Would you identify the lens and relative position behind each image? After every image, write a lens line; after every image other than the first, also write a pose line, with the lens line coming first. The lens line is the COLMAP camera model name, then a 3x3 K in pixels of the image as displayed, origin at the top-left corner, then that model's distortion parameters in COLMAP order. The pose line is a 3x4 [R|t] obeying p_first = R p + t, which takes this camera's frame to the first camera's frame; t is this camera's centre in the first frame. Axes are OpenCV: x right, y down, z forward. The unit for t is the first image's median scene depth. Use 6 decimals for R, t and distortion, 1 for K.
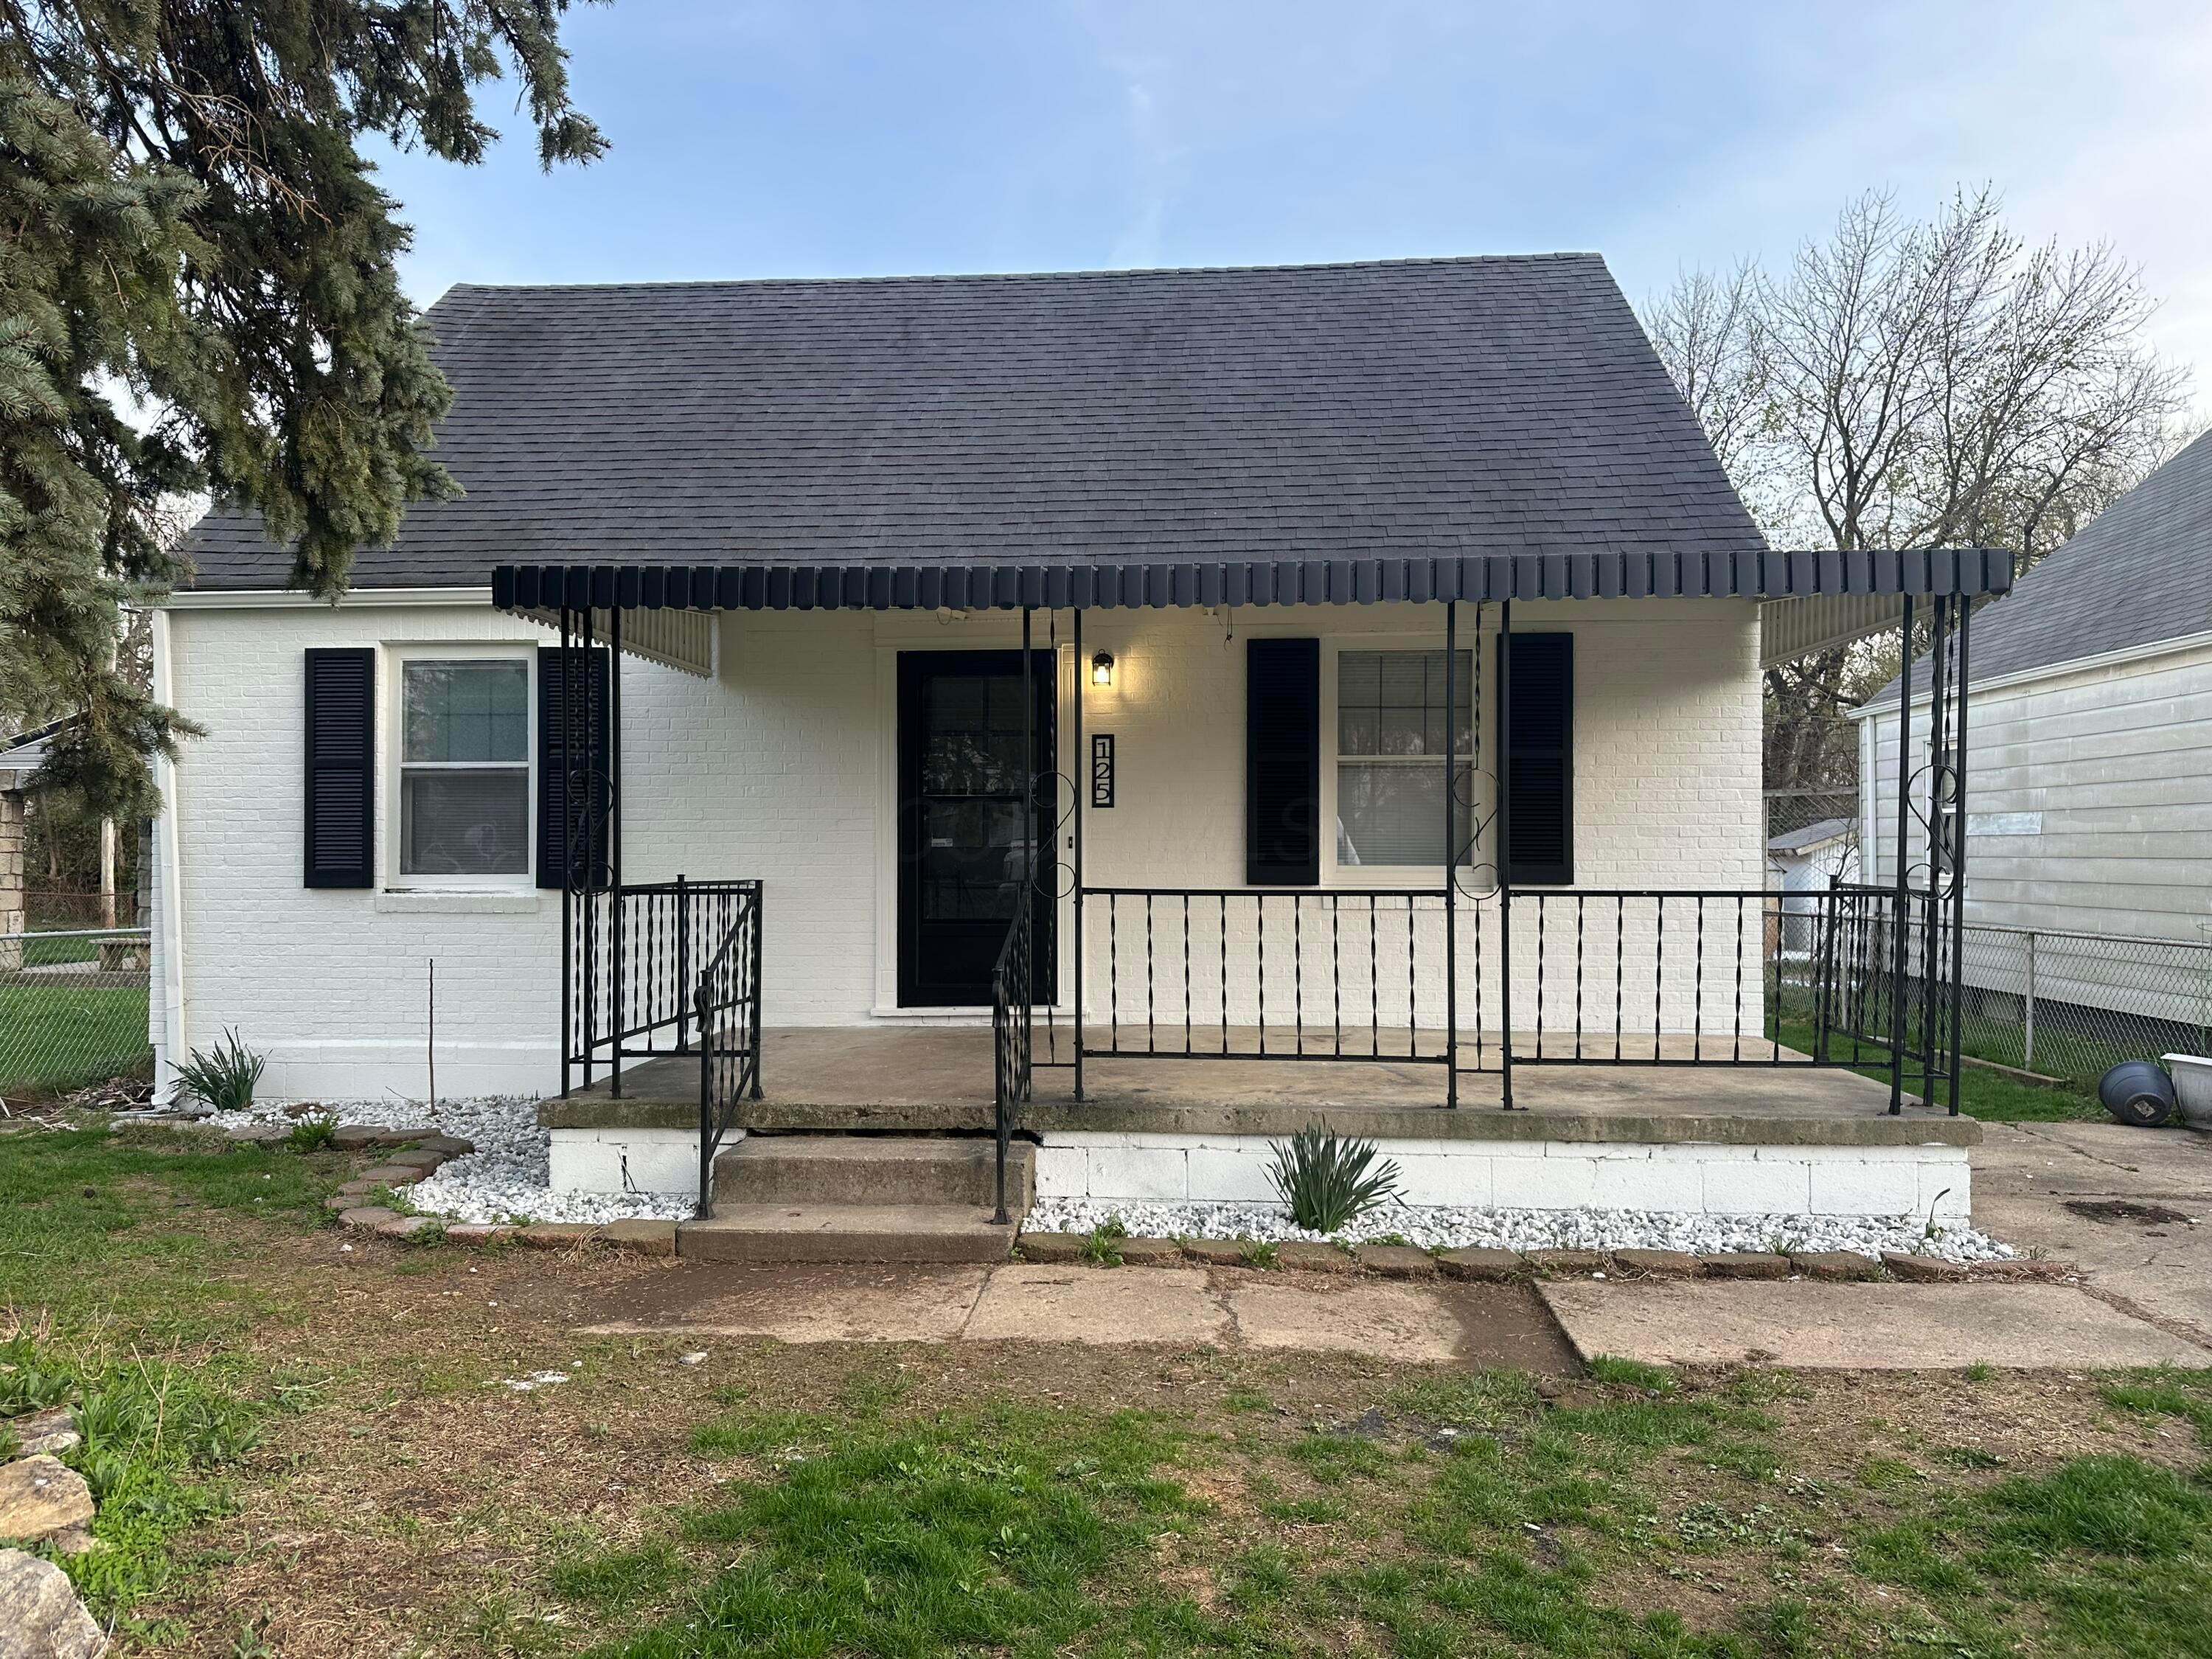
lens RADIAL K [[1538.8, 0, 1106.0], [0, 1538.8, 829.5], [0, 0, 1]] dist [0.174110, -0.305396]
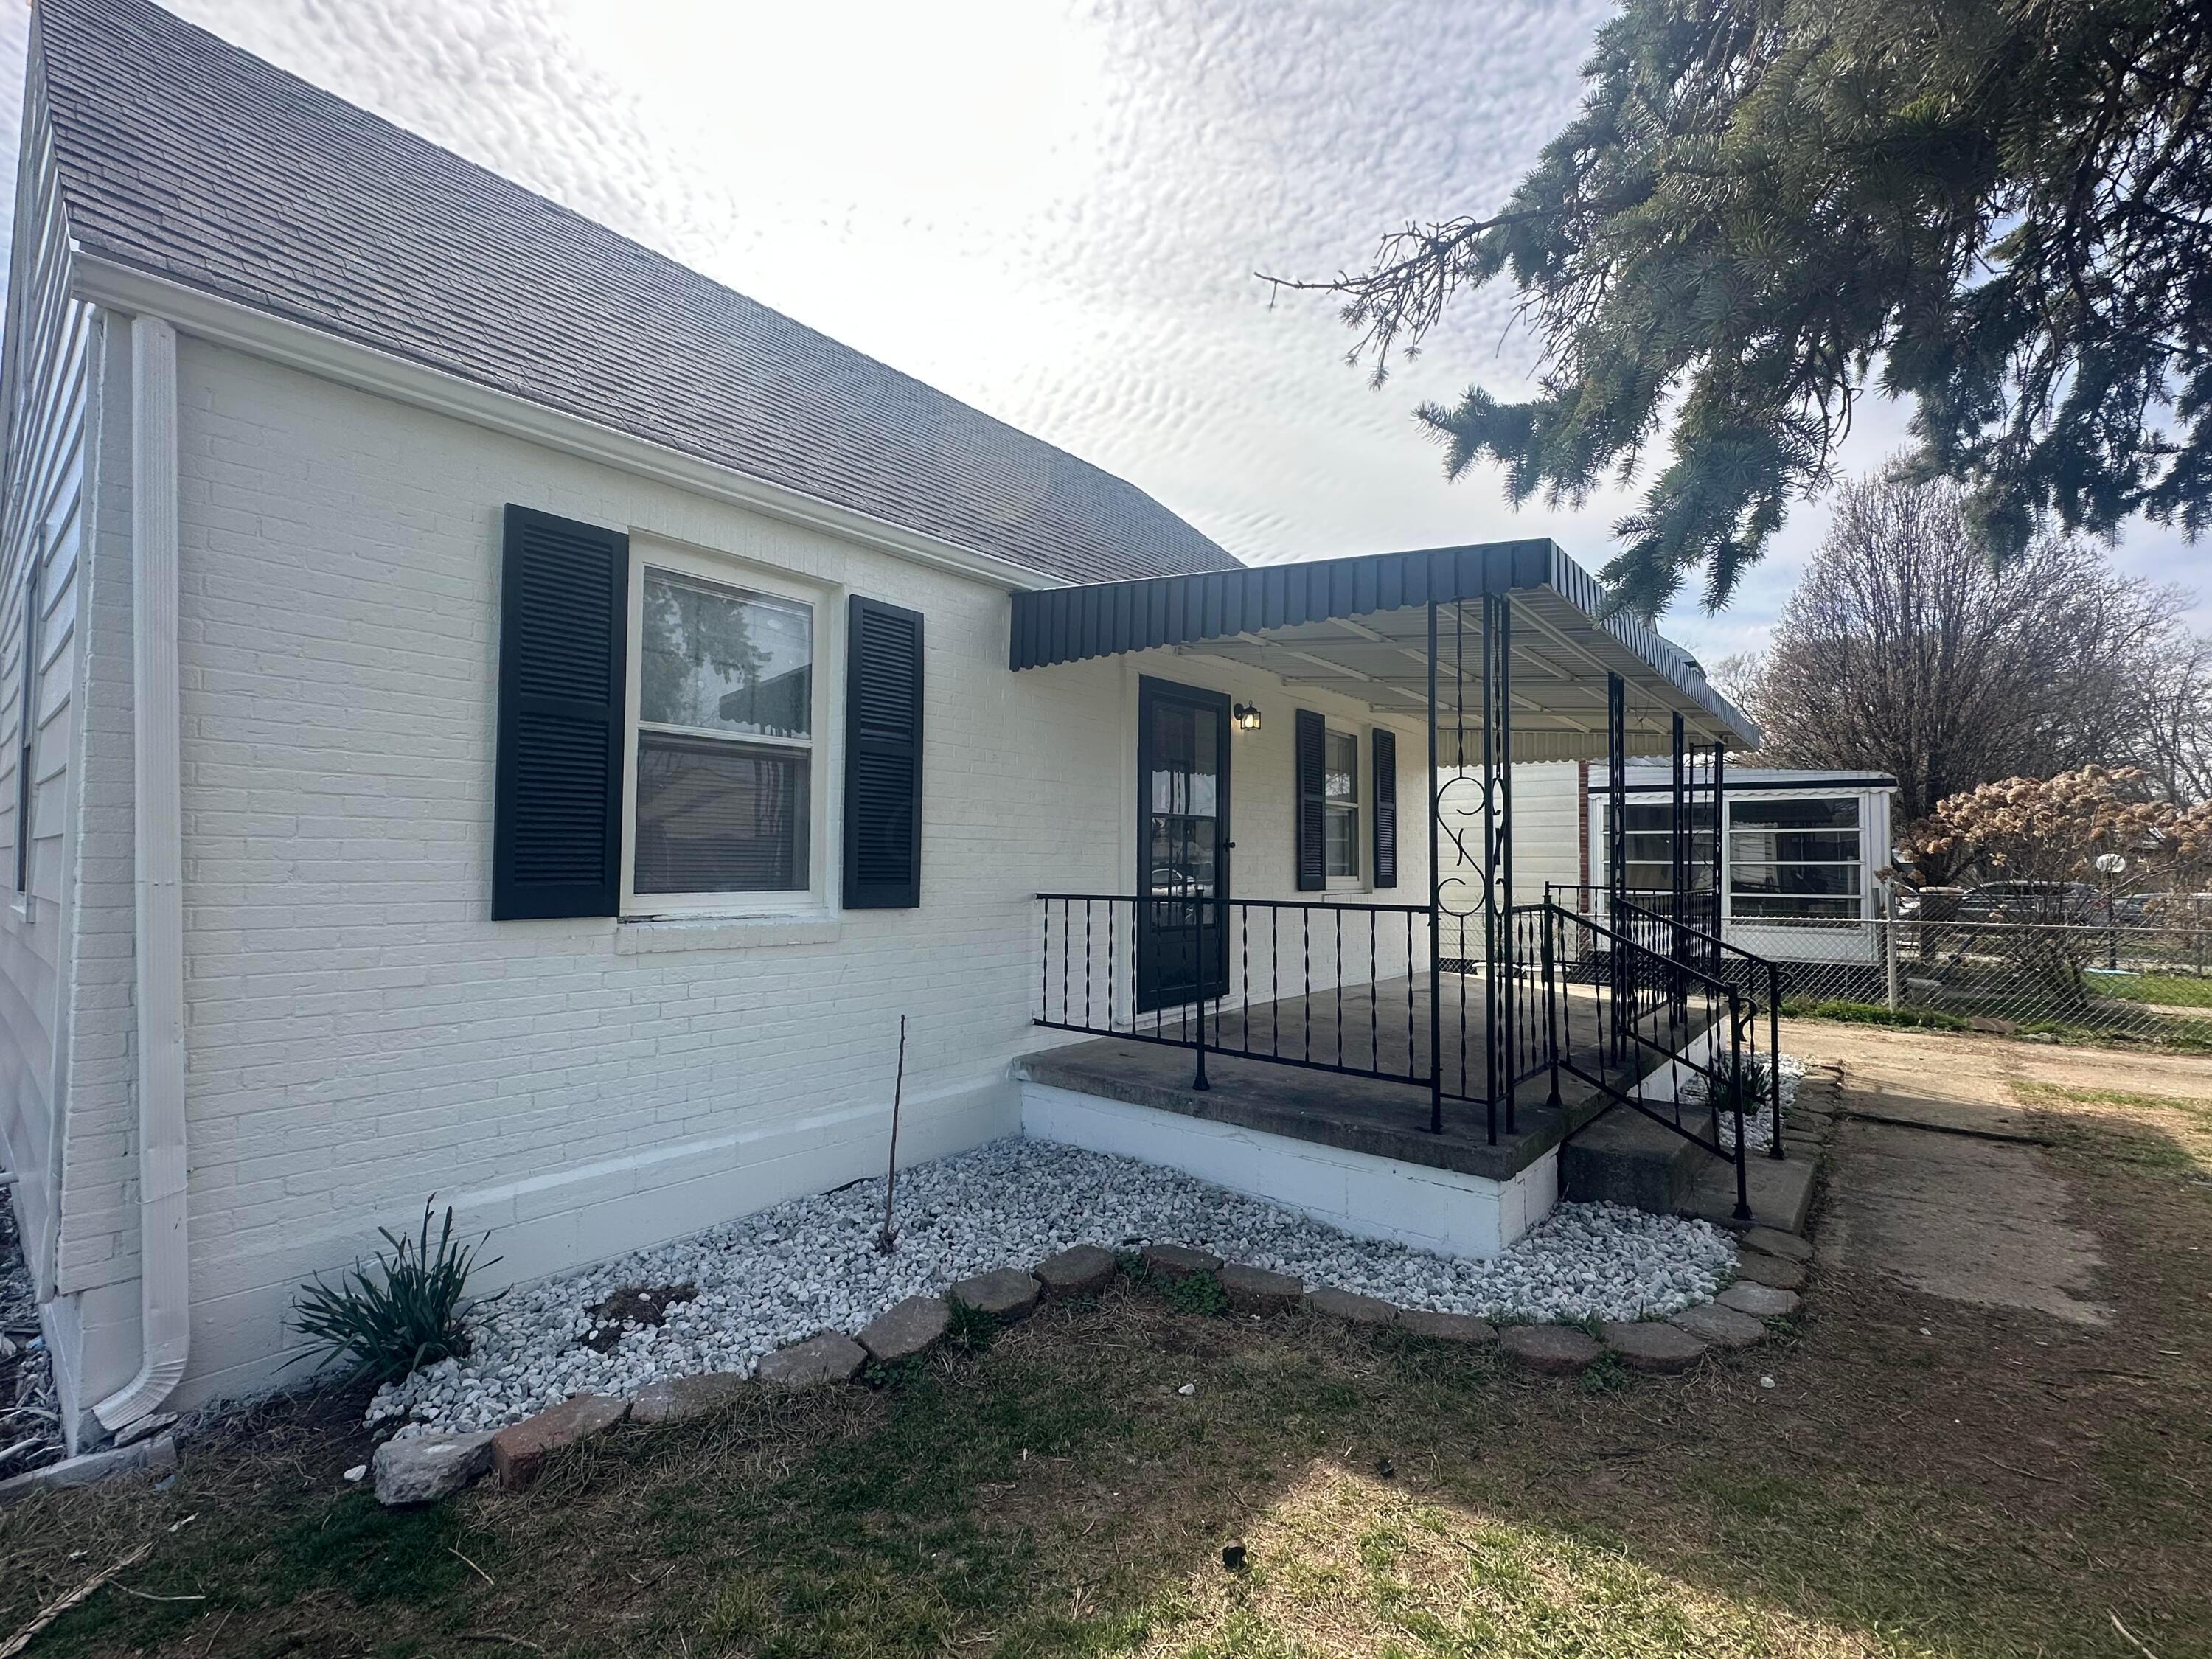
lens RADIAL K [[968.5, 0, 1106.0], [0, 968.5, 829.5], [0, 0, 1]] dist [-0.002636, -0.000307]
pose [[0.582491, 0.034841, 0.812090, -0.759361], [-0.020574, 0.999393, -0.028120, 0.010733], [-0.812576, -0.000328, 0.582854, 0.705812]]
